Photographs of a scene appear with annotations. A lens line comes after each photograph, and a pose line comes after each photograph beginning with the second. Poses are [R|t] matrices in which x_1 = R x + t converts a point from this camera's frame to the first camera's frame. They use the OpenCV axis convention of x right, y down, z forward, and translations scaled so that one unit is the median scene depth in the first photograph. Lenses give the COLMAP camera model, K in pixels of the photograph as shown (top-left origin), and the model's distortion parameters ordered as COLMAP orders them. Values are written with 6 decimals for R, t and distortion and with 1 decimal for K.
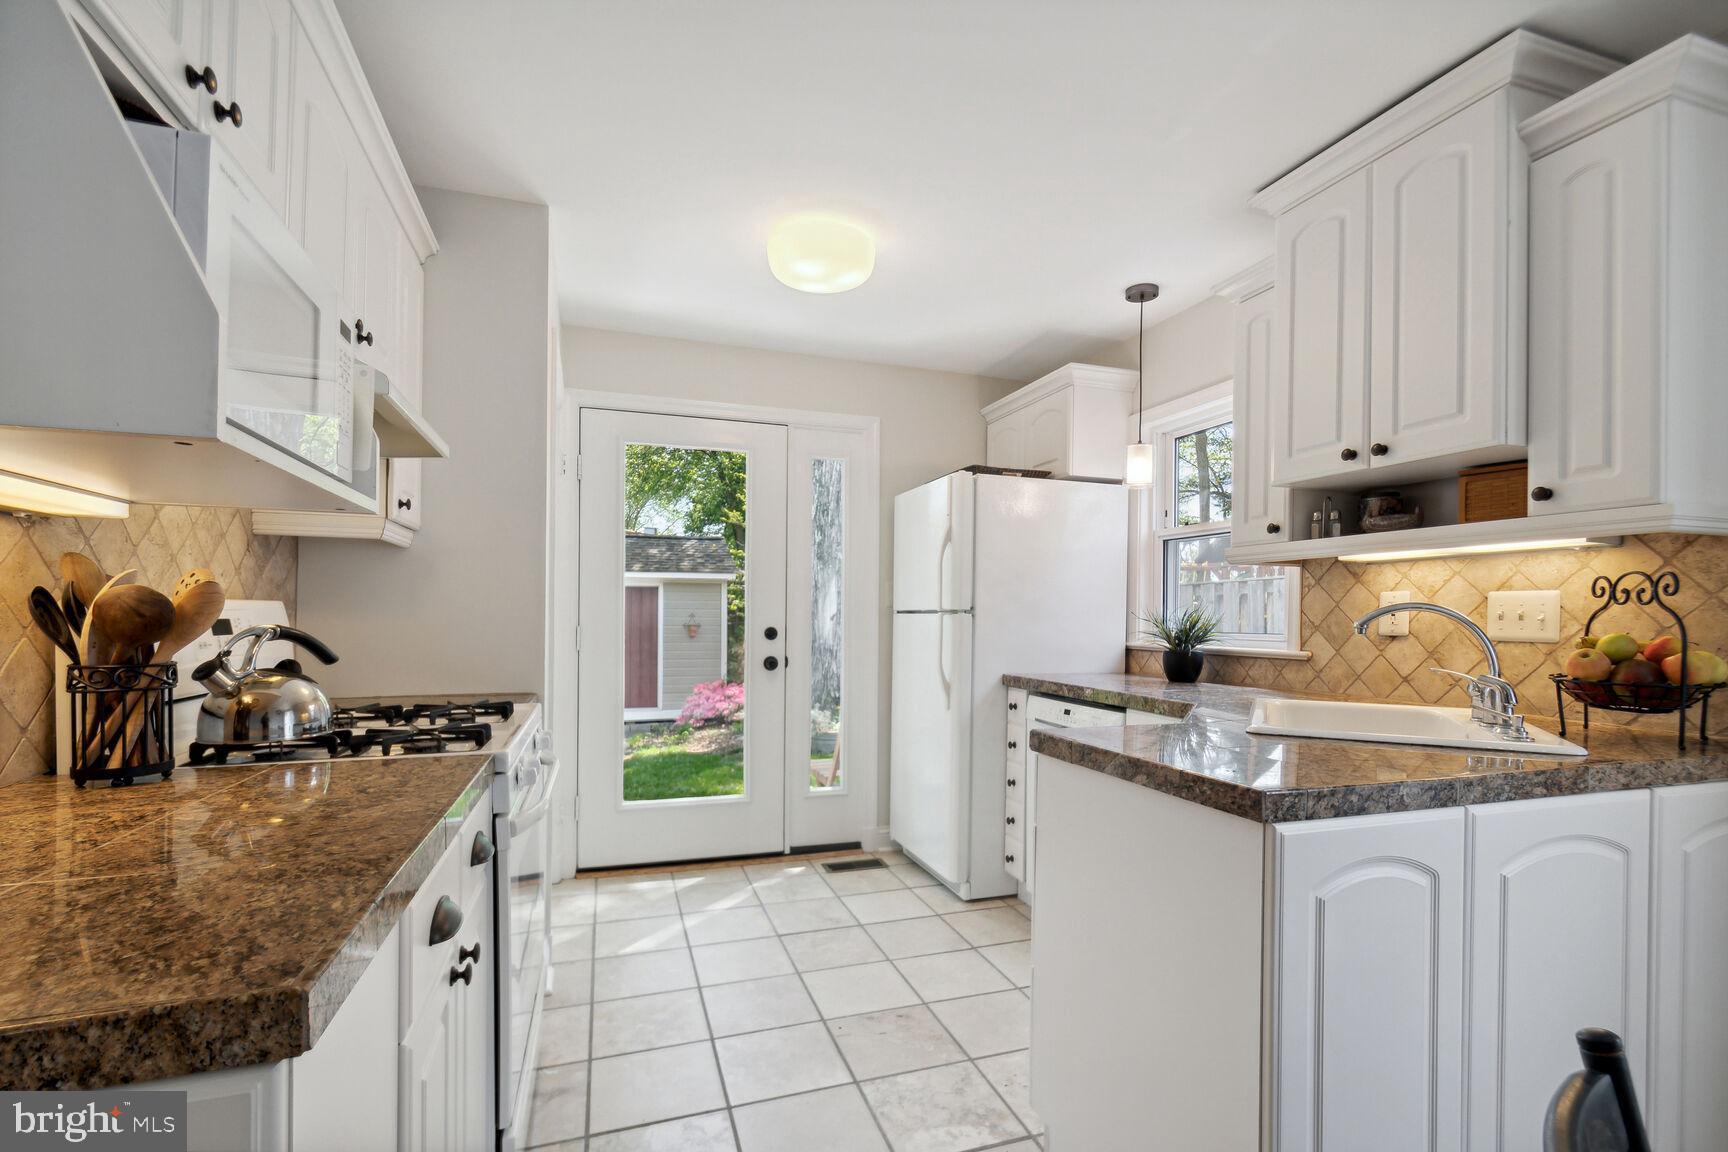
lens RADIAL K [[788.5, 0, 851.9], [0, 788.5, 622.6], [0, 0, 1]] dist [0.000503, 0.003521]
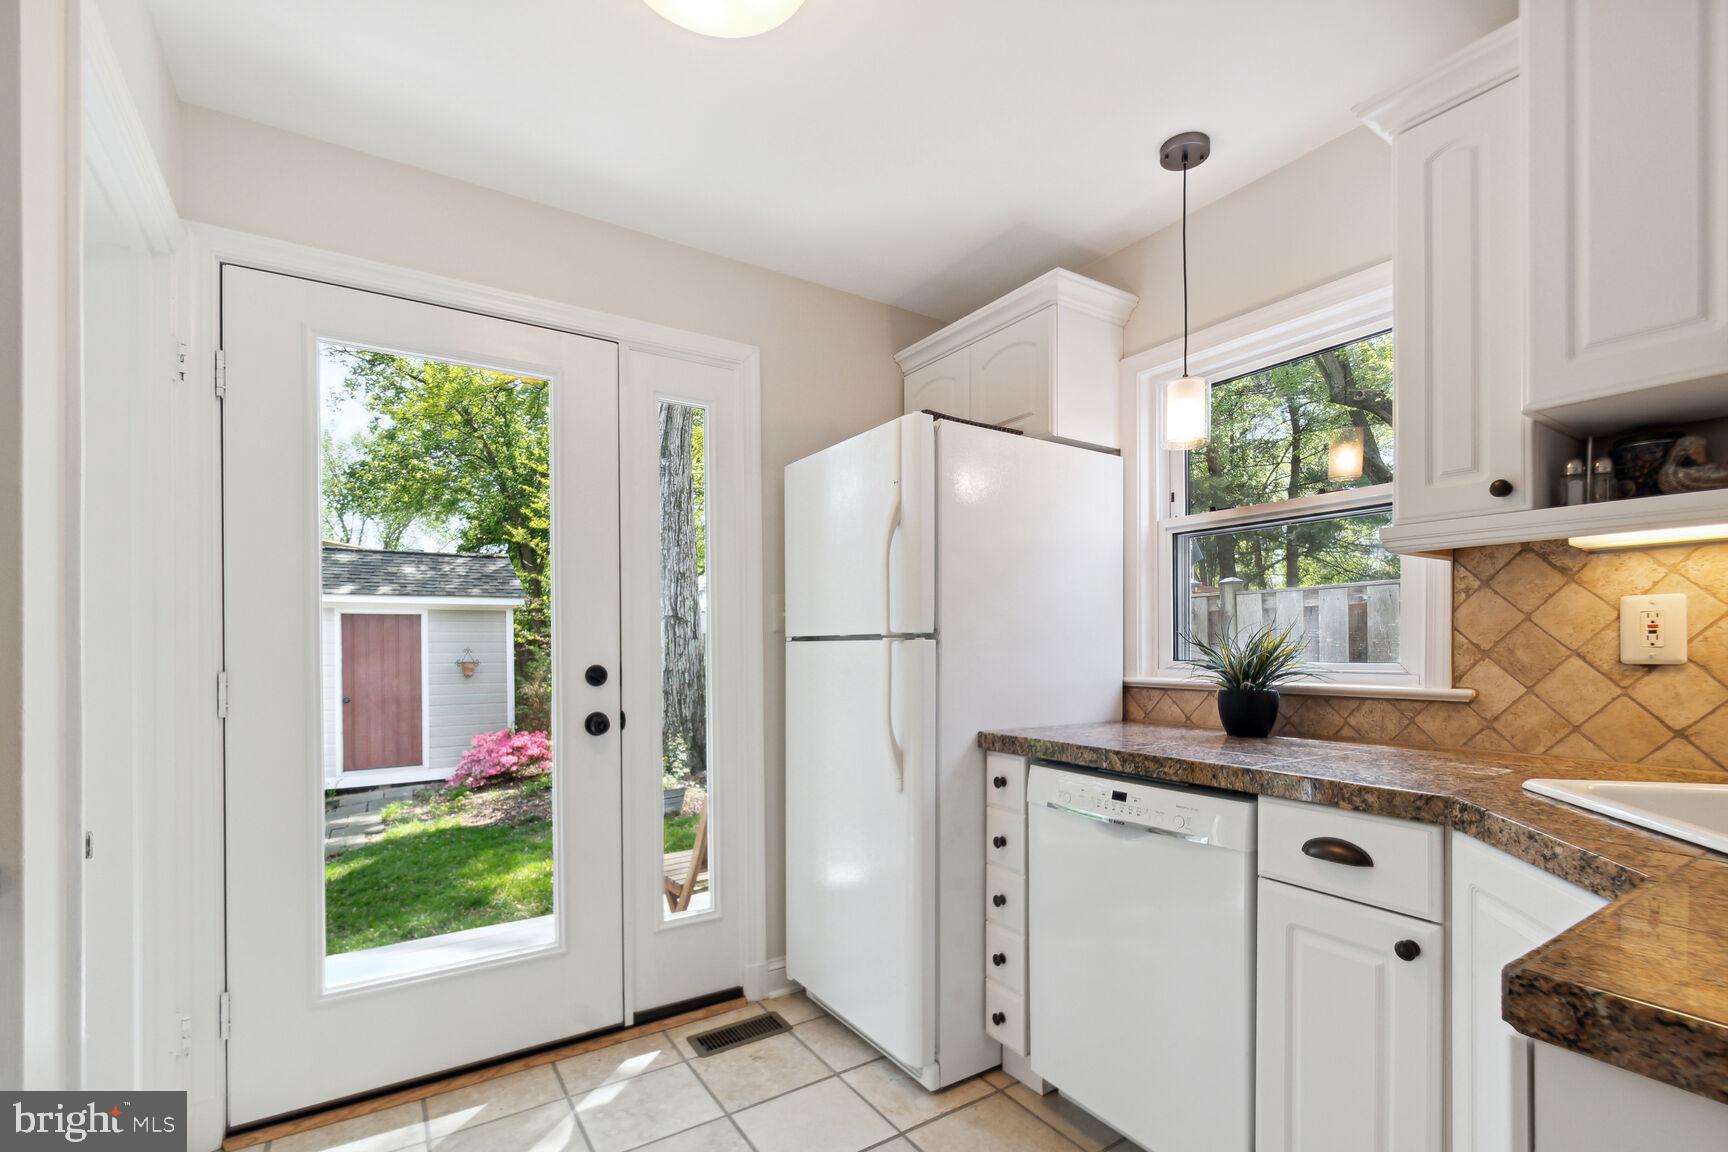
lens RADIAL K [[788.5, 0, 856.4], [0, 788.5, 657.6], [0, 0, 1]] dist [0.000503, 0.003521]
pose [[0.967723, -0.017766, 0.251388, -0.072336], [0.016222, 0.999835, 0.008213, -0.003013], [-0.251492, -0.003870, 0.967852, 0.420146]]
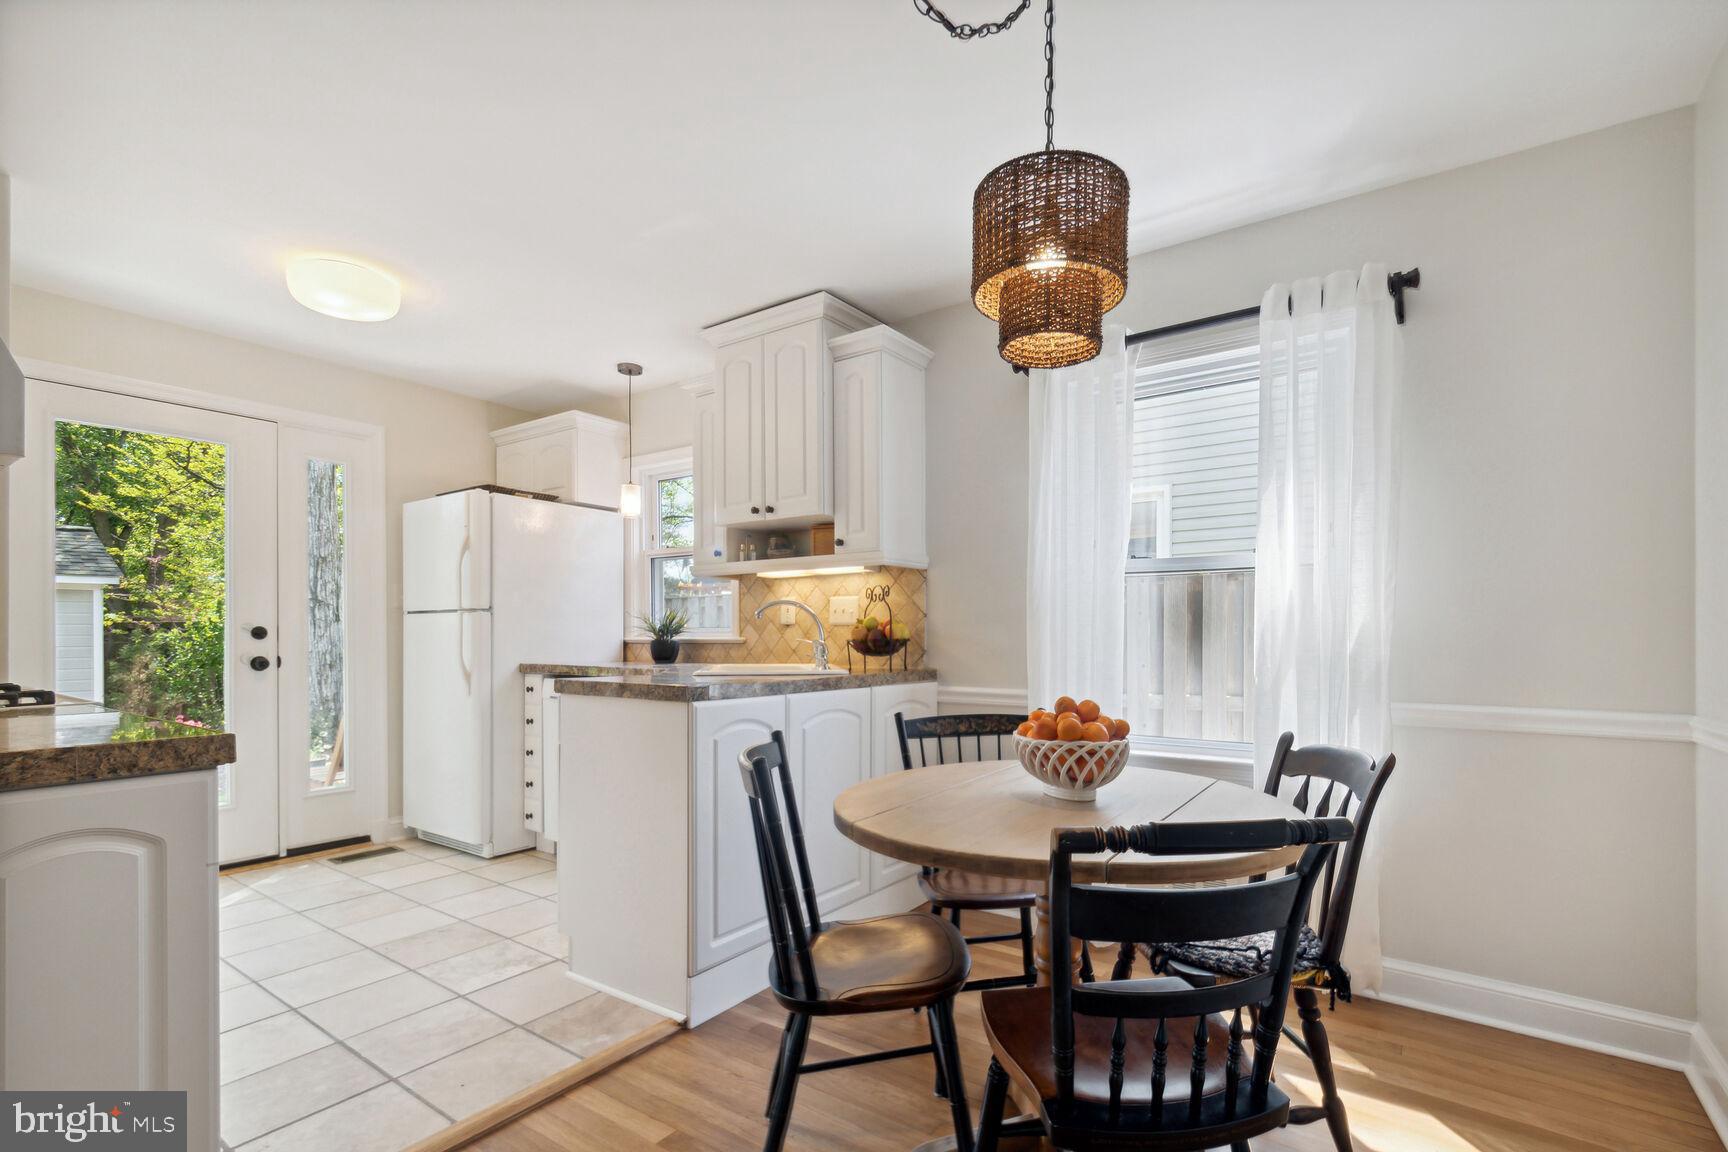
lens RADIAL K [[788.5, 0, 896.2], [0, 788.5, 644.2], [0, 0, 1]] dist [0.000503, 0.003521]
pose [[0.789686, -0.016017, 0.613302, -0.094775], [0.014007, 0.999869, 0.008077, 0.036332], [-0.613352, 0.002213, 0.789807, -0.307664]]
